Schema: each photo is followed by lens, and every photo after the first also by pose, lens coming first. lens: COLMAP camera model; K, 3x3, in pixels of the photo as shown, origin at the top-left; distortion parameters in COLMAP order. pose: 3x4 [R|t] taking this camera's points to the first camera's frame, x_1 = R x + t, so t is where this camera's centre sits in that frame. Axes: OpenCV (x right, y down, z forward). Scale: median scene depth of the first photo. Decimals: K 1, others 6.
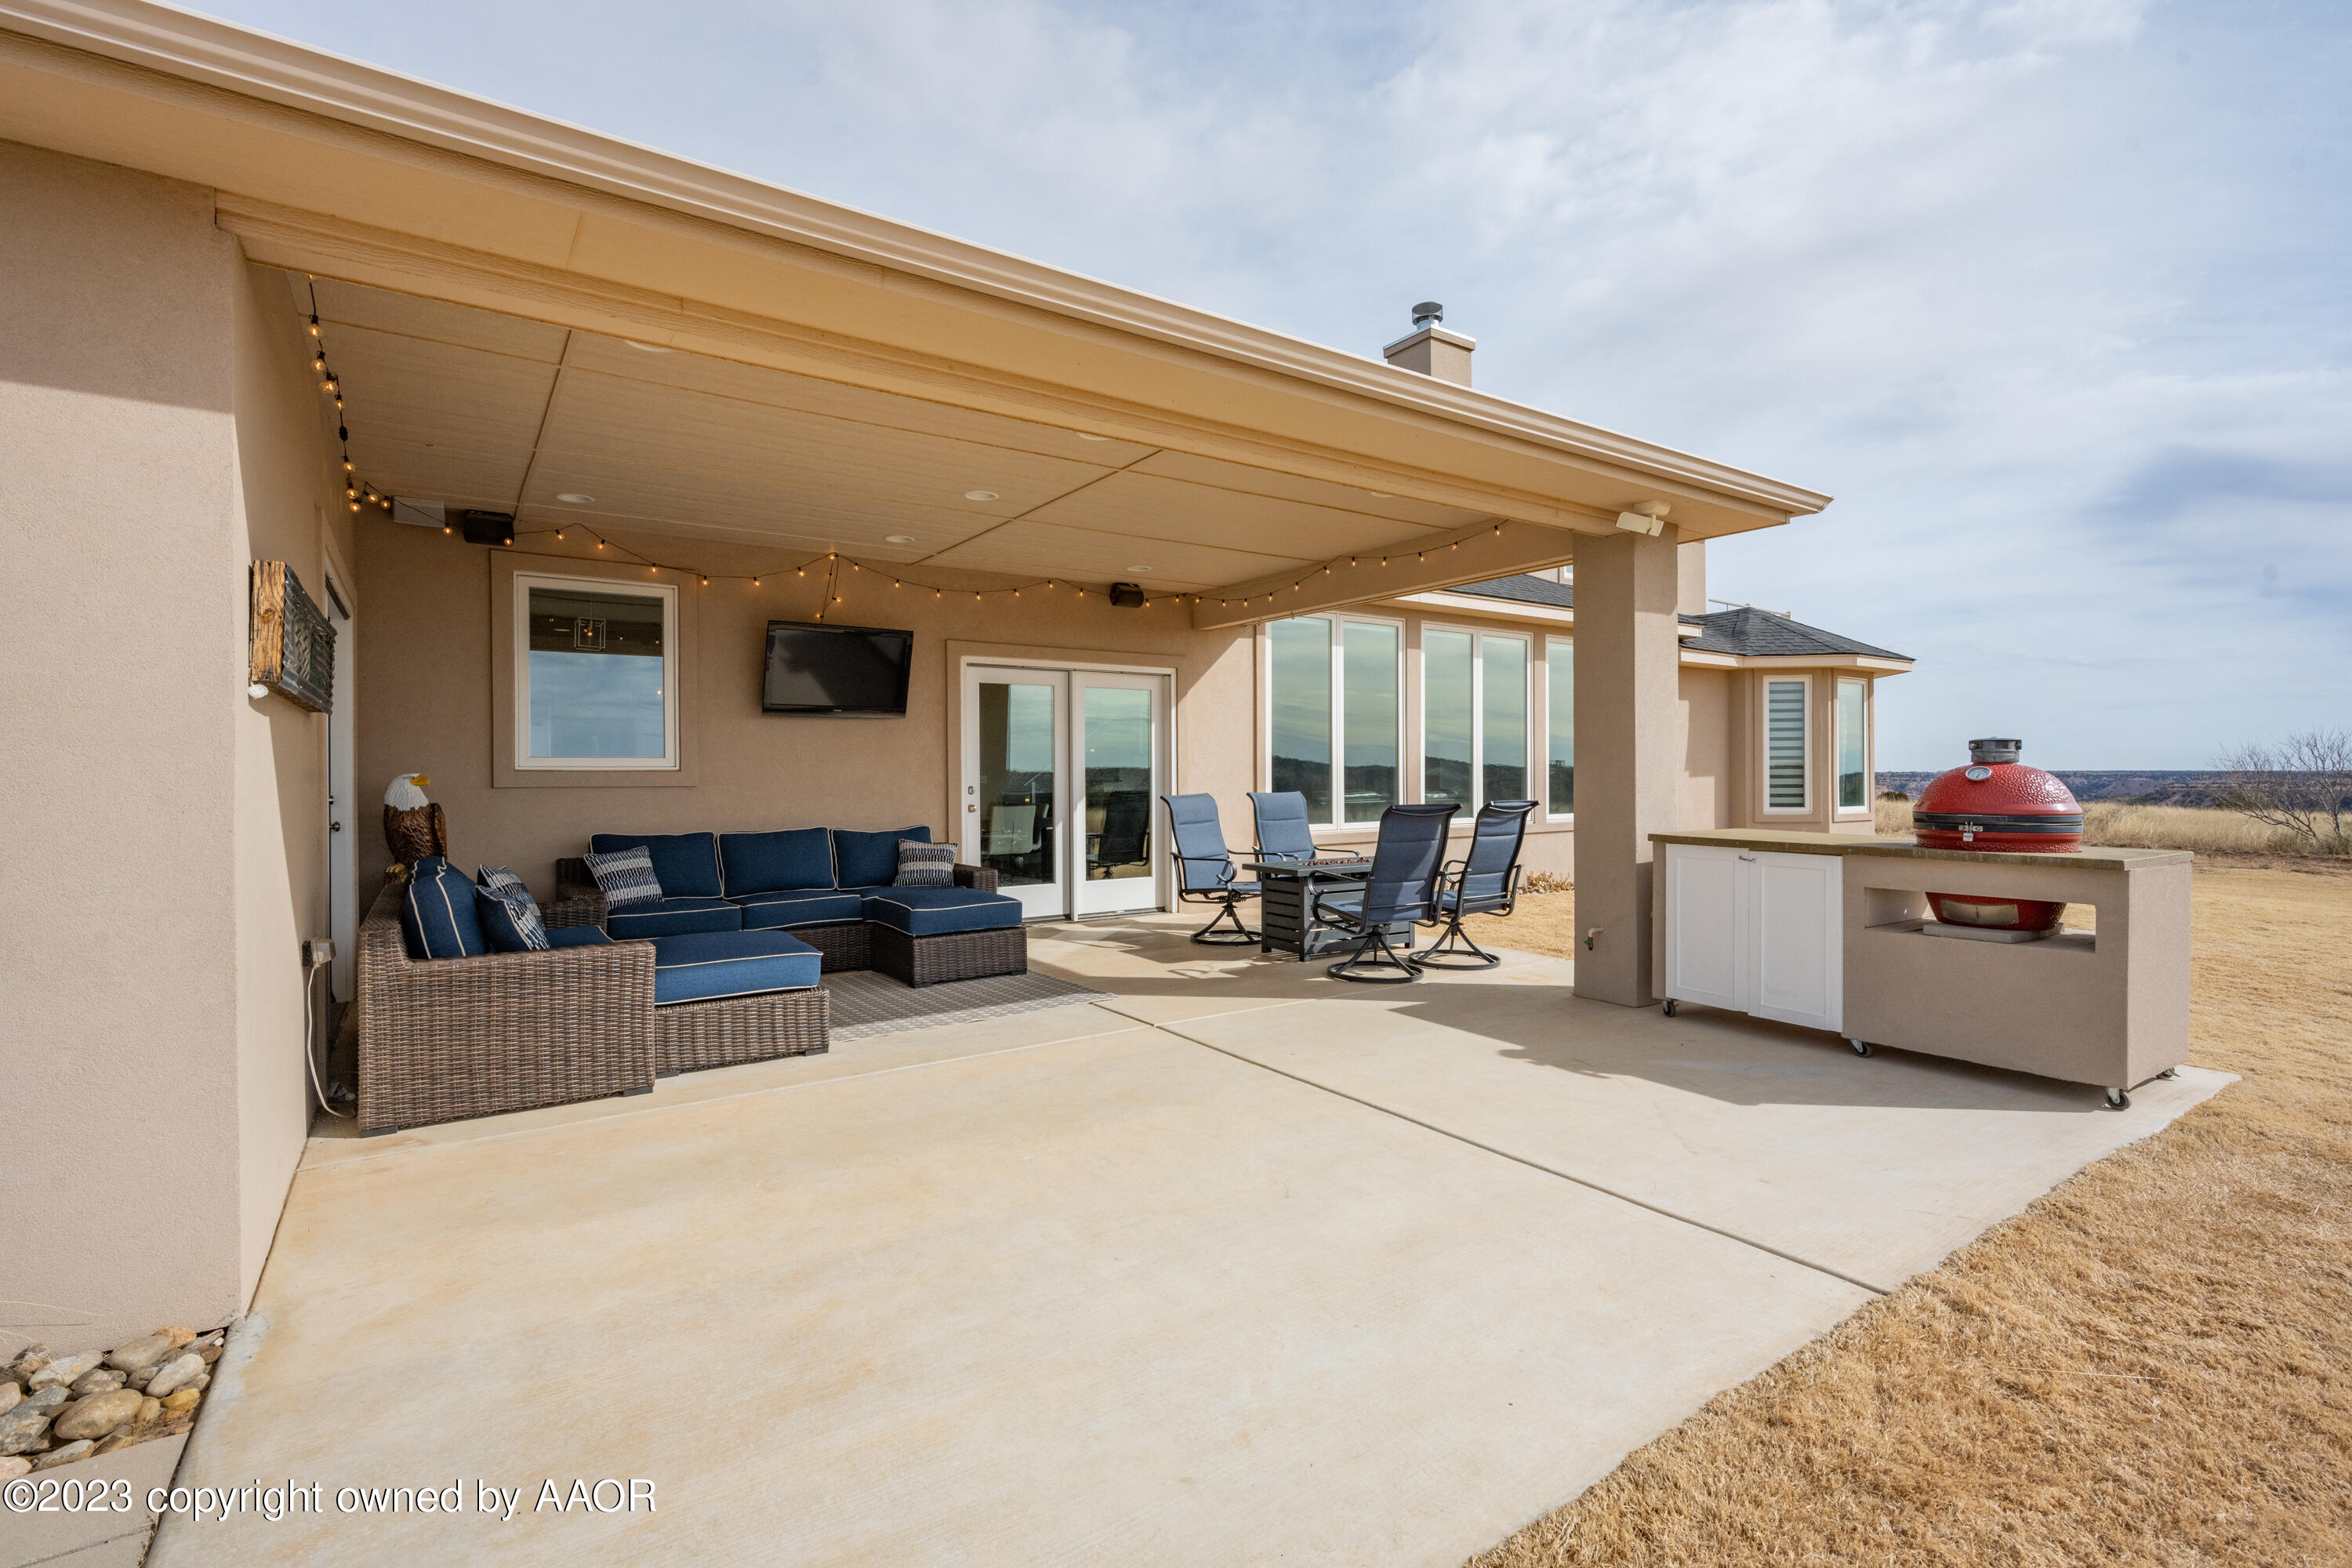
lens RADIAL K [[1053.9, 0, 1191.6], [0, 1053.9, 781.6], [0, 0, 1]] dist [-0.003083, 0.000911]
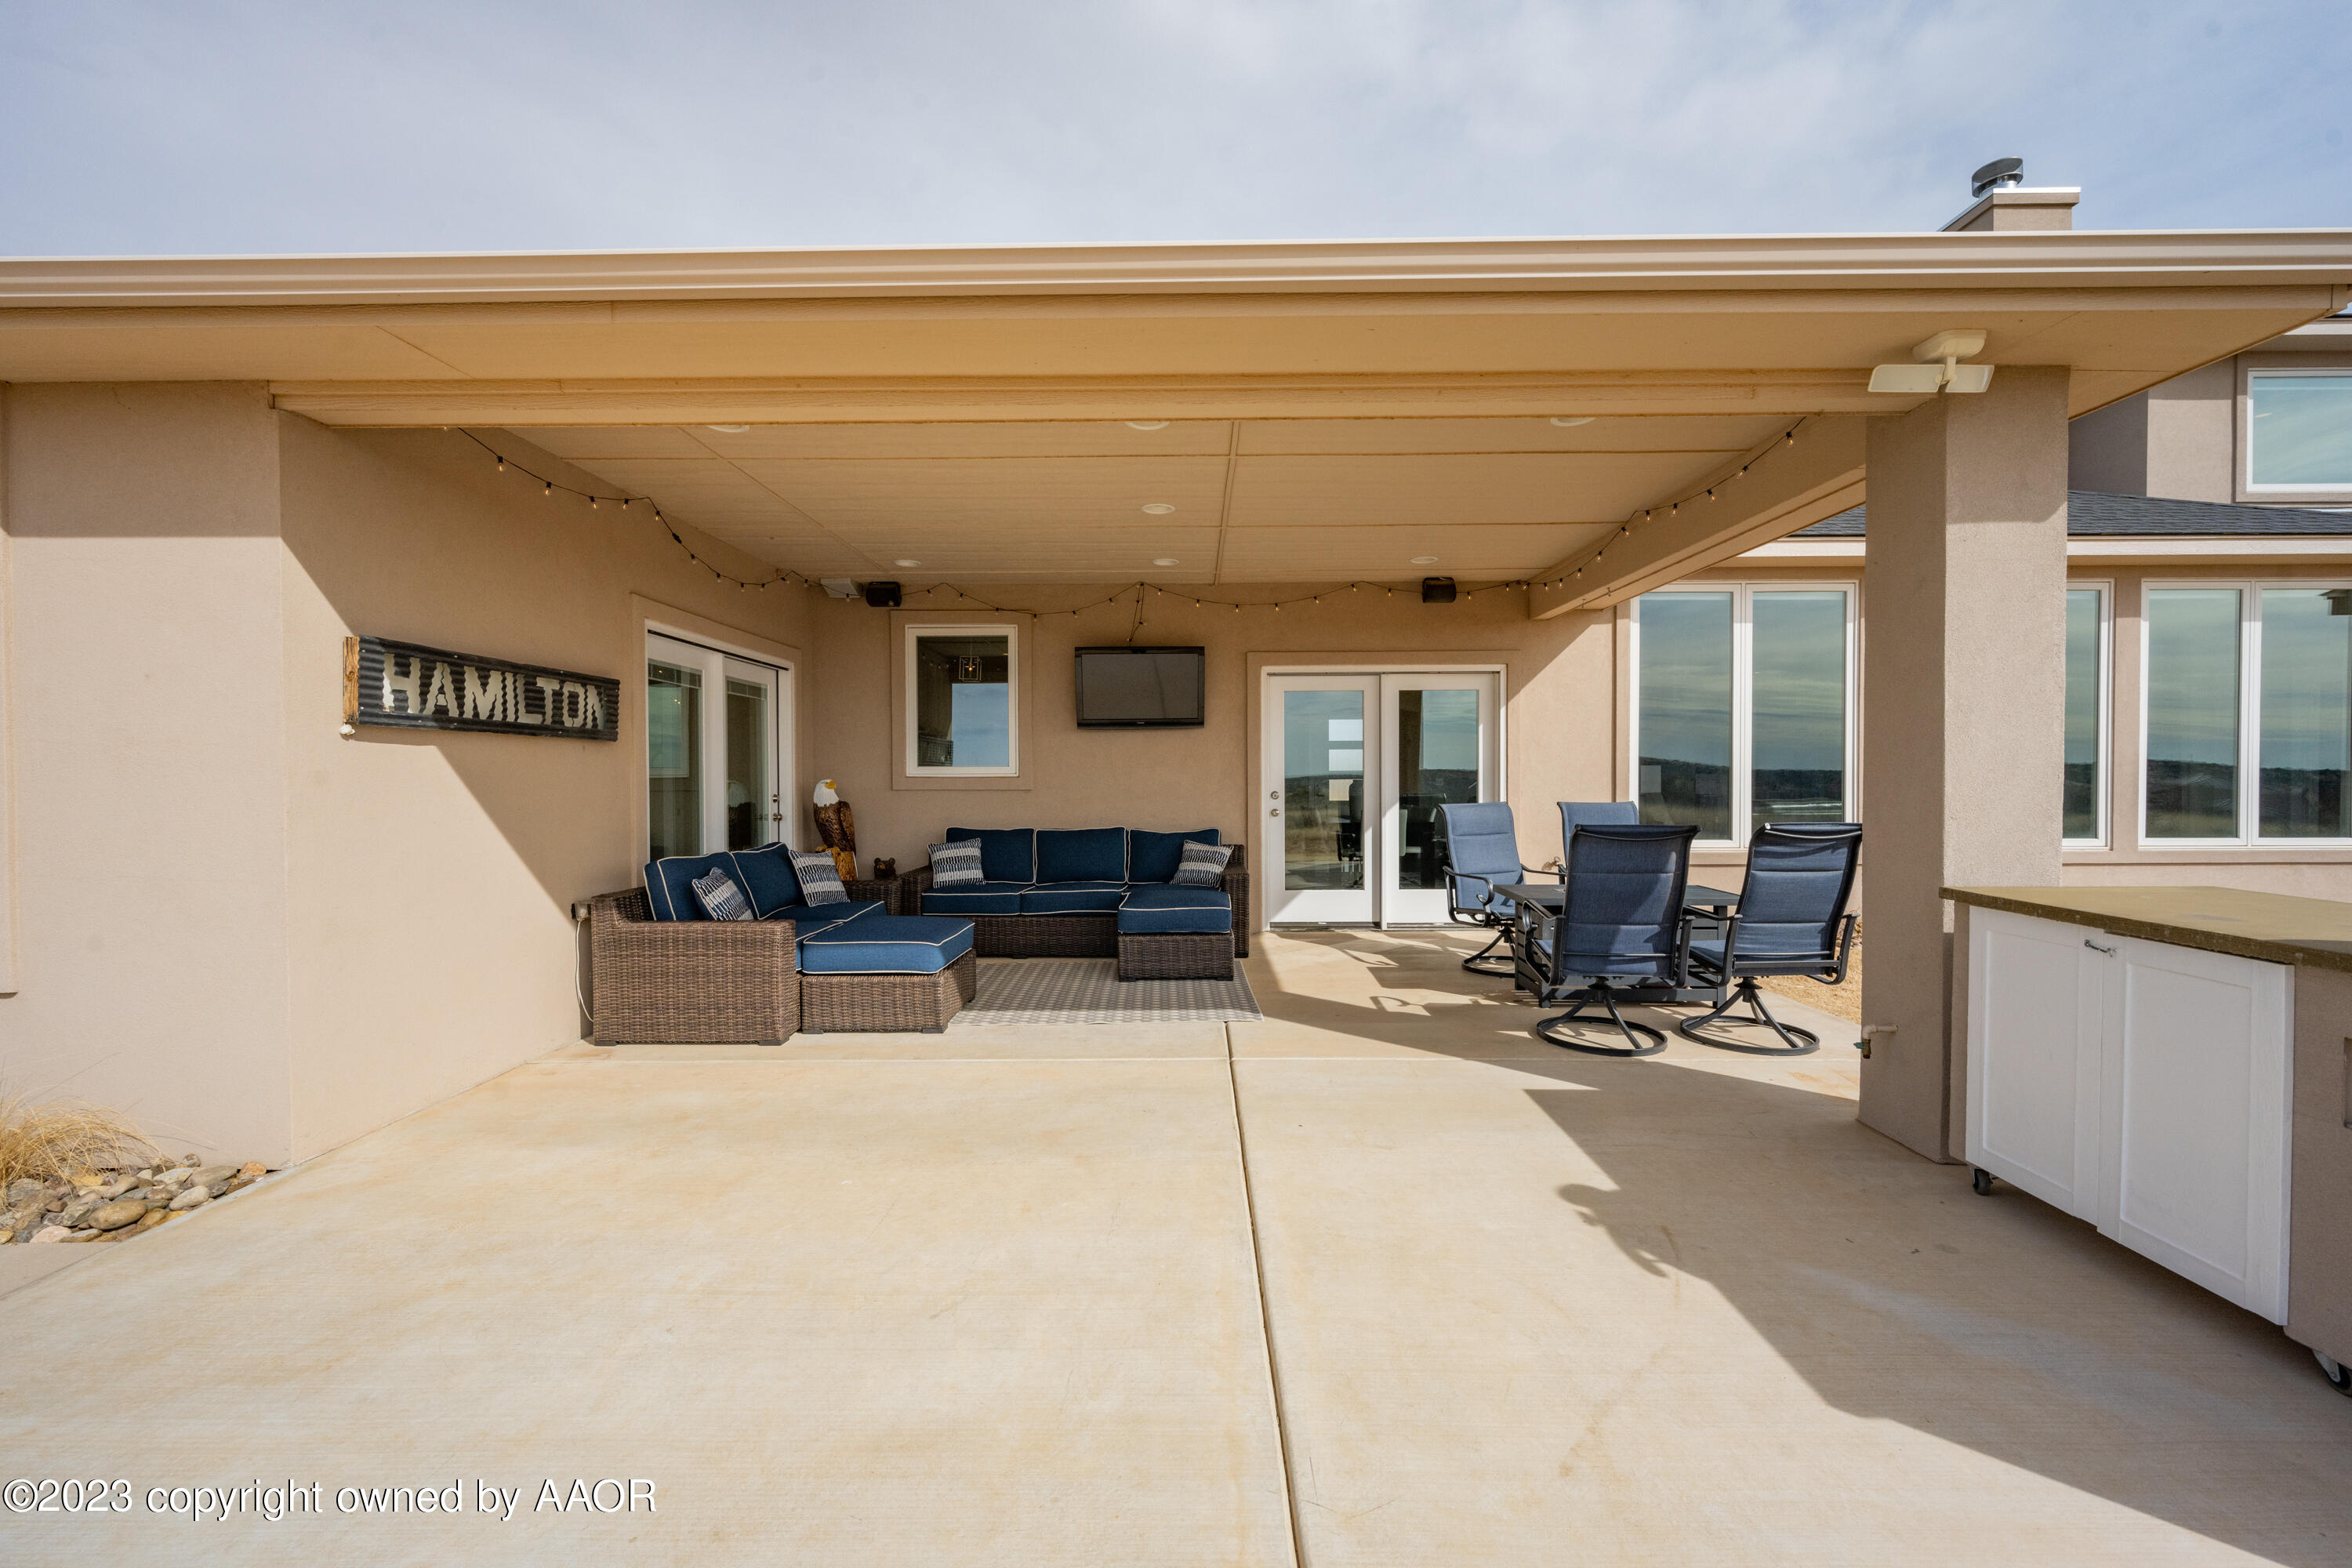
lens RADIAL K [[928.5, 0, 1191.4], [0, 928.5, 793.3], [0, 0, 1]] dist [-0.002500, 0.000421]
pose [[0.820218, 0.011746, -0.571930, 0.323725], [-0.003849, 0.999880, 0.015015, -0.009368], [0.572038, -0.010115, 0.820165, 0.263172]]
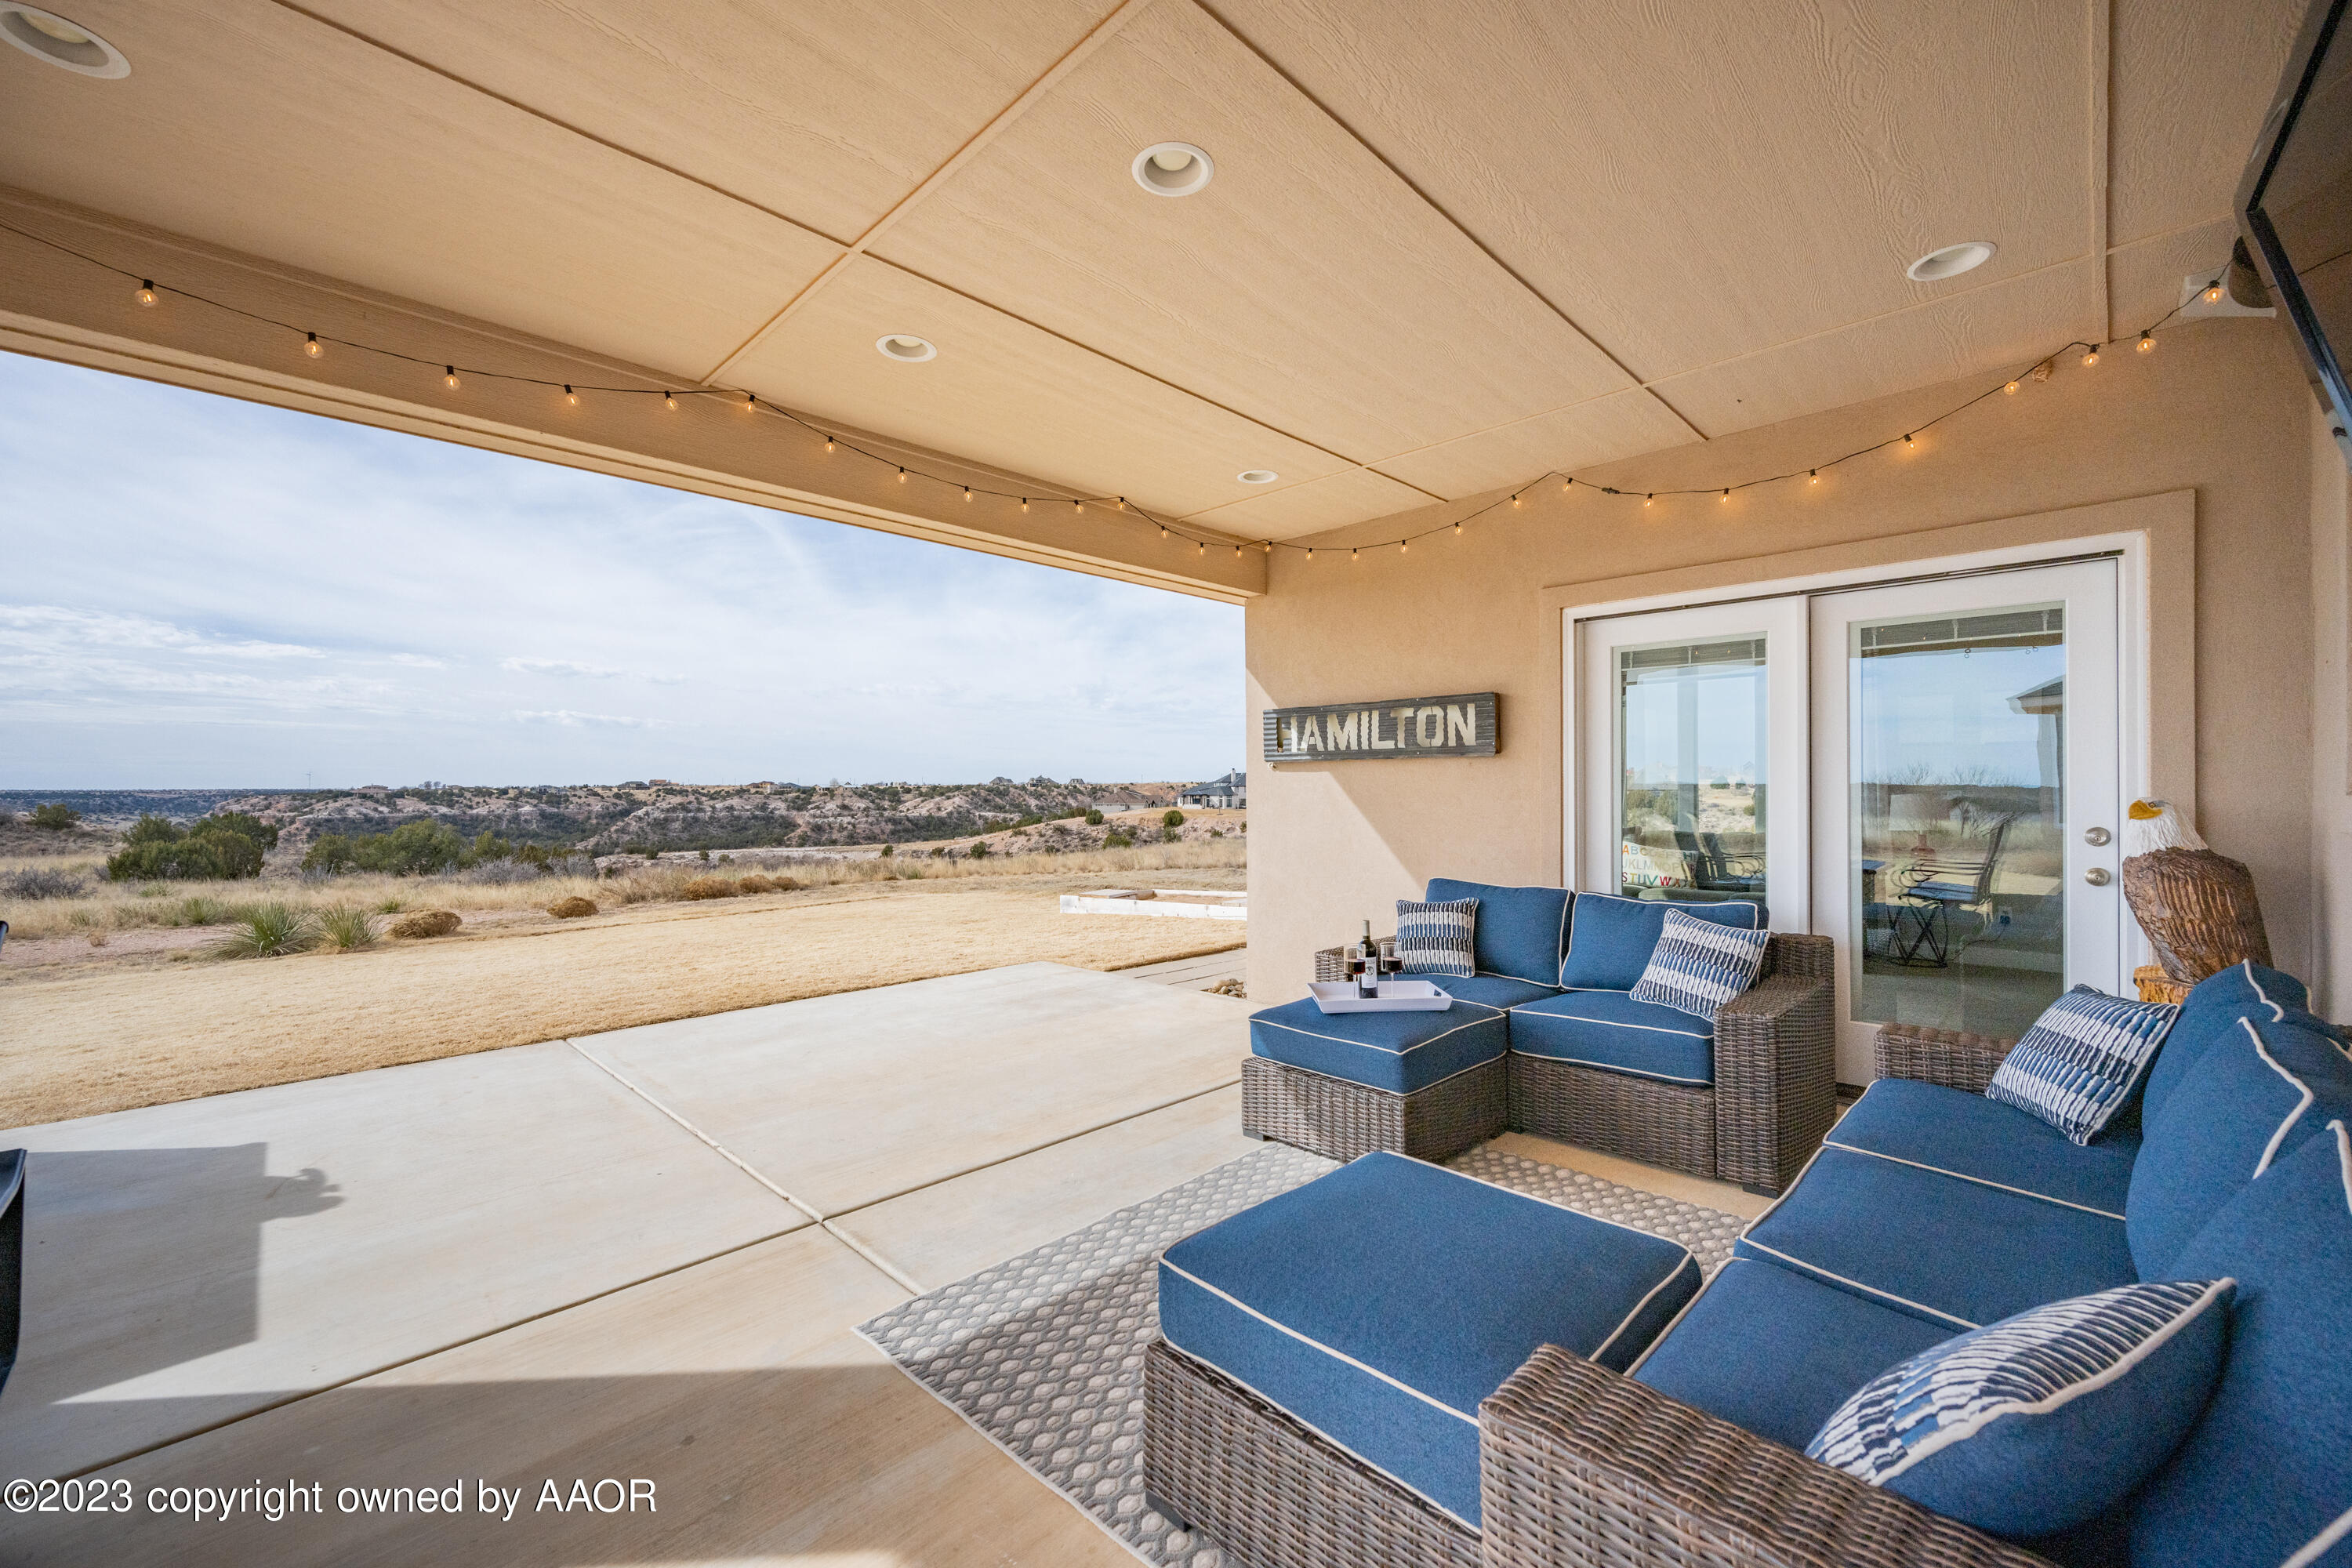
lens RADIAL K [[928.5, 0, 1194.0], [0, 928.5, 780.0], [0, 0, 1]] dist [-0.002500, 0.000421]
pose [[-0.983902, 0.006086, -0.178605, -0.111825], [0.006671, 0.999974, -0.002674, -0.018975], [0.178584, -0.003823, -0.983917, 1.244341]]
